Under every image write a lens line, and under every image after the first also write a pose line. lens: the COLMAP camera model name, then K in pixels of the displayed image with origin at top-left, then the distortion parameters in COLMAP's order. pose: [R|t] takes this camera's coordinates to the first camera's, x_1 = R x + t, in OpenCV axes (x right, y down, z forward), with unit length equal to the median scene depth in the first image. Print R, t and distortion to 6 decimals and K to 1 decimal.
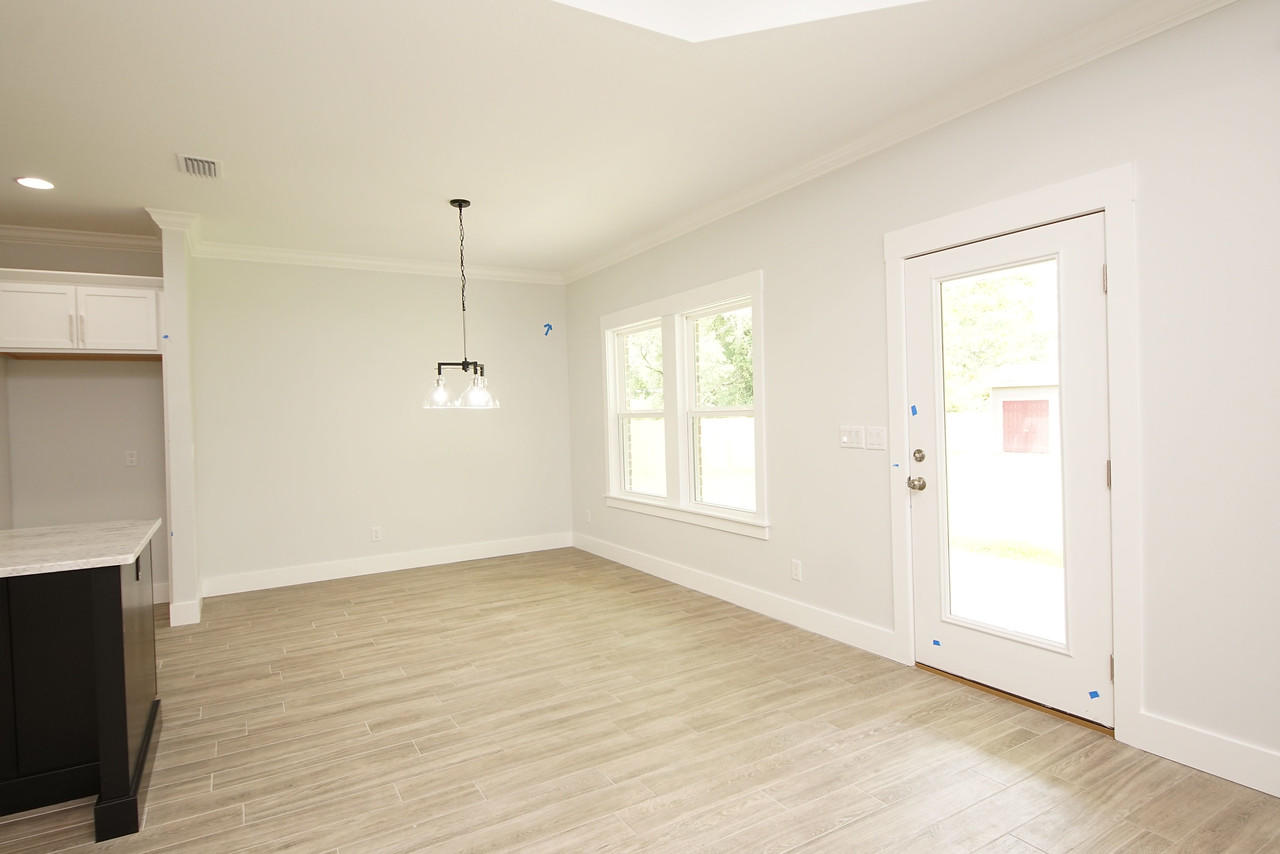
lens RADIAL K [[686.1, 0, 623.5], [0, 686.1, 421.6], [0, 0, 1]] dist [0.031080, -0.029285]
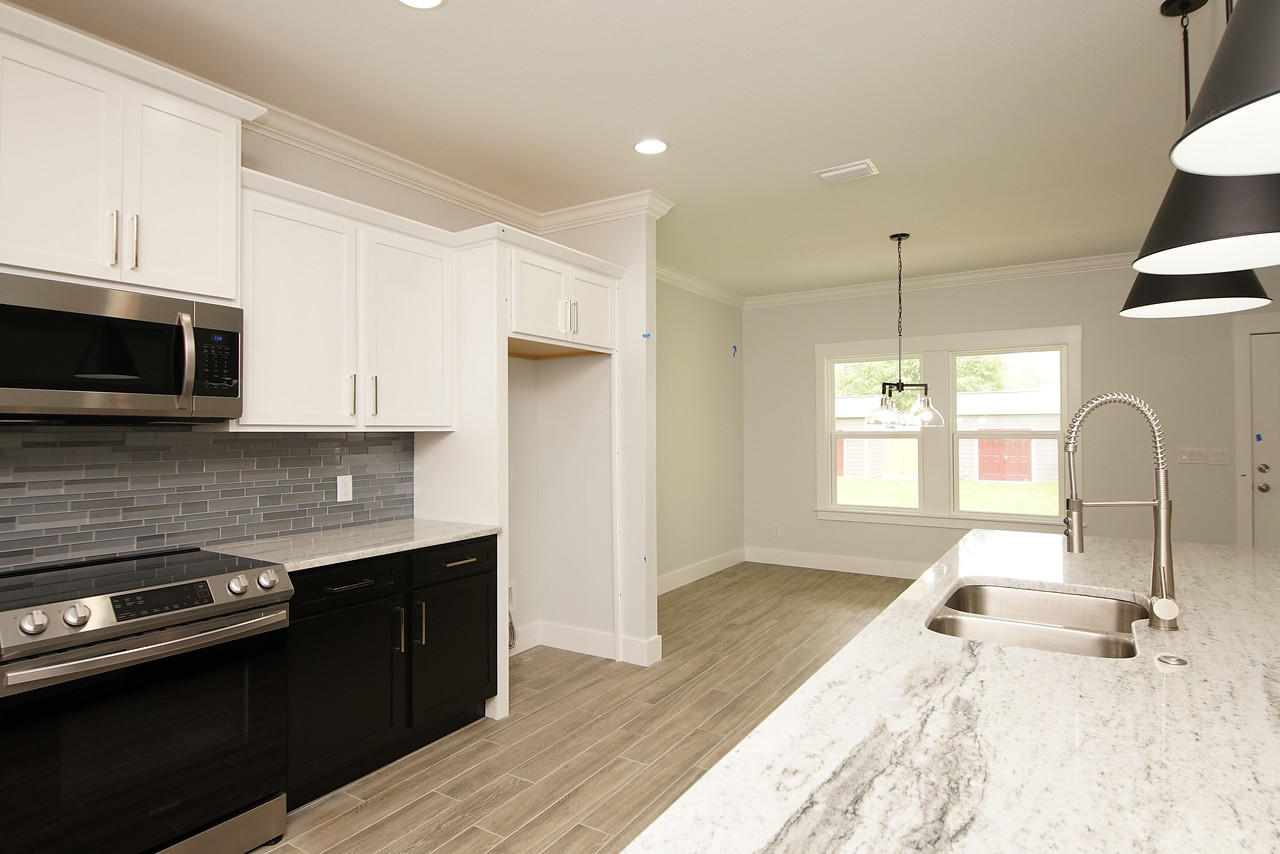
lens RADIAL K [[686.1, 0, 627.1], [0, 686.1, 420.3], [0, 0, 1]] dist [0.031080, -0.029285]
pose [[0.888019, 0.033146, 0.458611, -1.377427], [-0.016681, 0.999064, -0.039907, 0.026580], [-0.459505, 0.027788, 0.887741, 0.299761]]
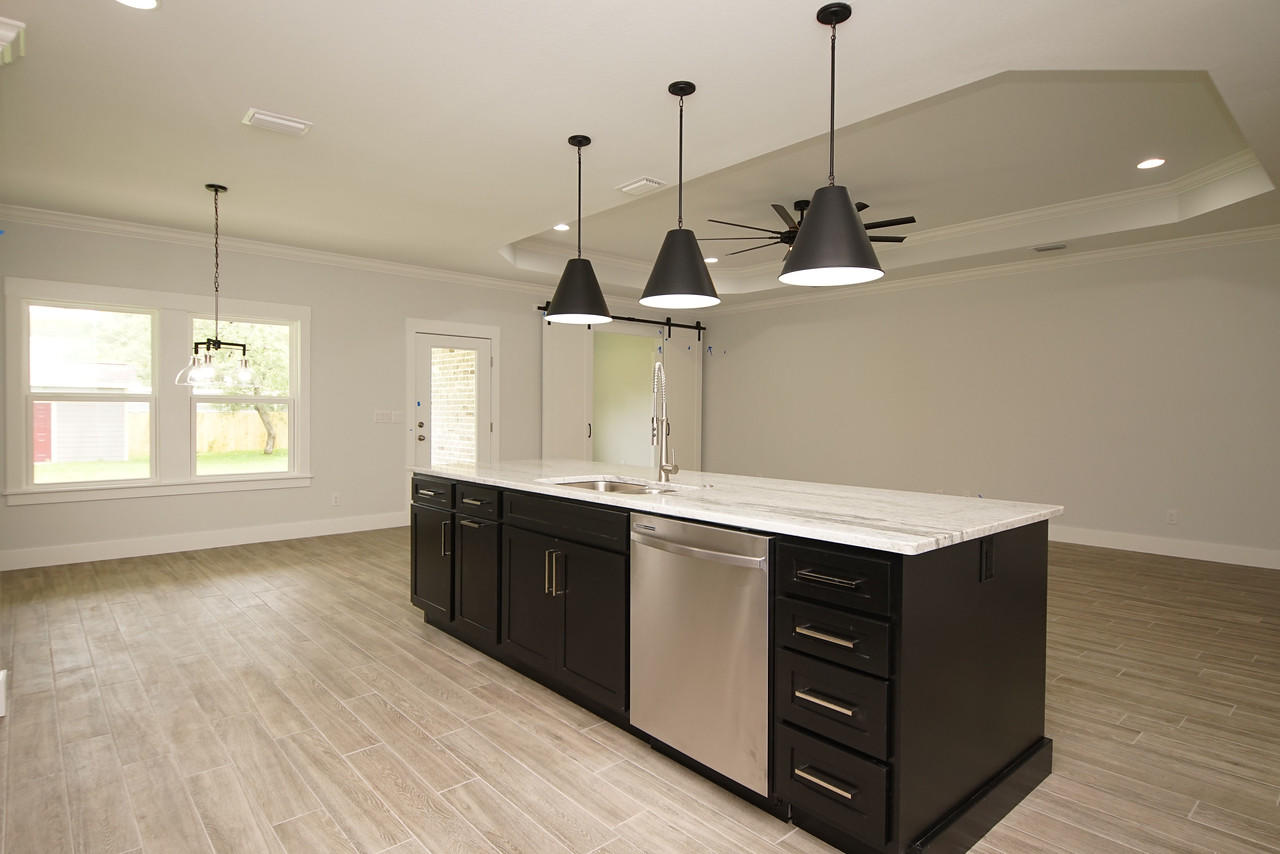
lens RADIAL K [[686.1, 0, 628.2], [0, 686.1, 419.8], [0, 0, 1]] dist [0.031080, -0.029285]
pose [[-0.194888, 0.016375, 0.980689, -1.715725], [0.011434, 0.999831, -0.014423, 0.068449], [-0.980759, 0.008402, -0.195042, 0.743030]]
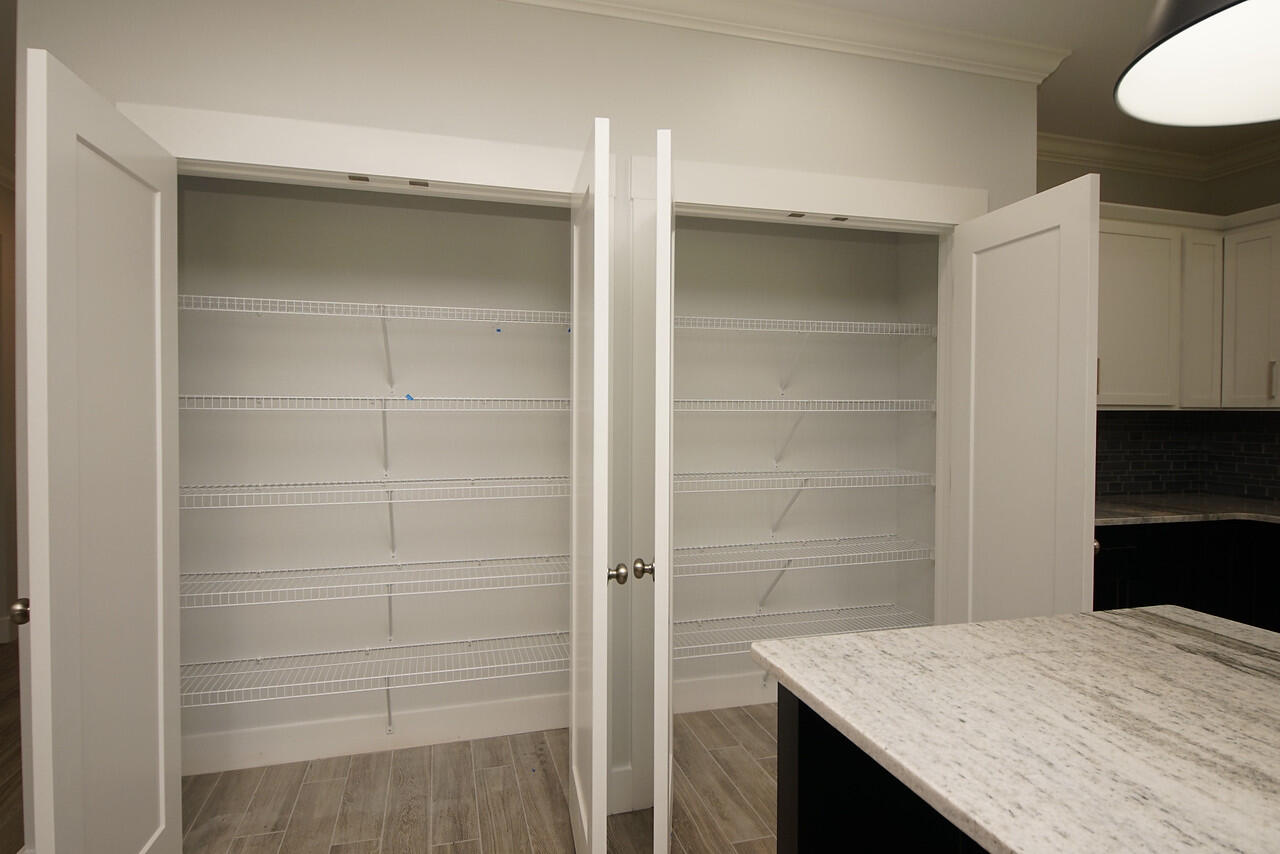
lens RADIAL K [[686.1, 0, 632.4], [0, 686.1, 421.4], [0, 0, 1]] dist [0.031080, -0.029285]
pose [[-0.246435, 0.041184, -0.968284, -0.798267], [-0.005850, 0.999015, 0.043980, 0.012852], [0.969142, 0.016503, -0.245952, 0.247107]]
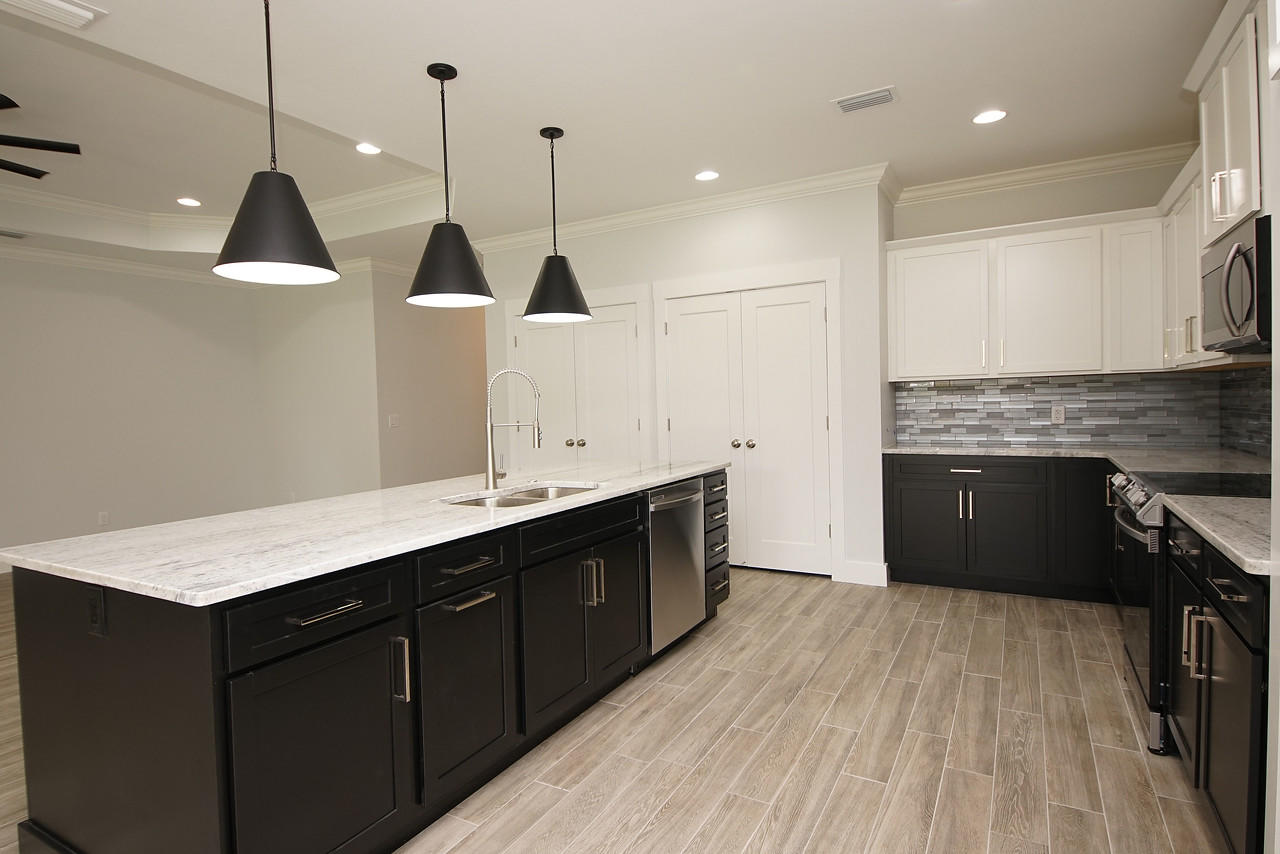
lens RADIAL K [[686.1, 0, 624.9], [0, 686.1, 418.7], [0, 0, 1]] dist [0.031080, -0.029285]
pose [[-0.860934, 0.066374, -0.504369, -0.602658], [0.047723, 0.997617, 0.049823, 0.014387], [0.506474, 0.018824, -0.862050, 1.334819]]
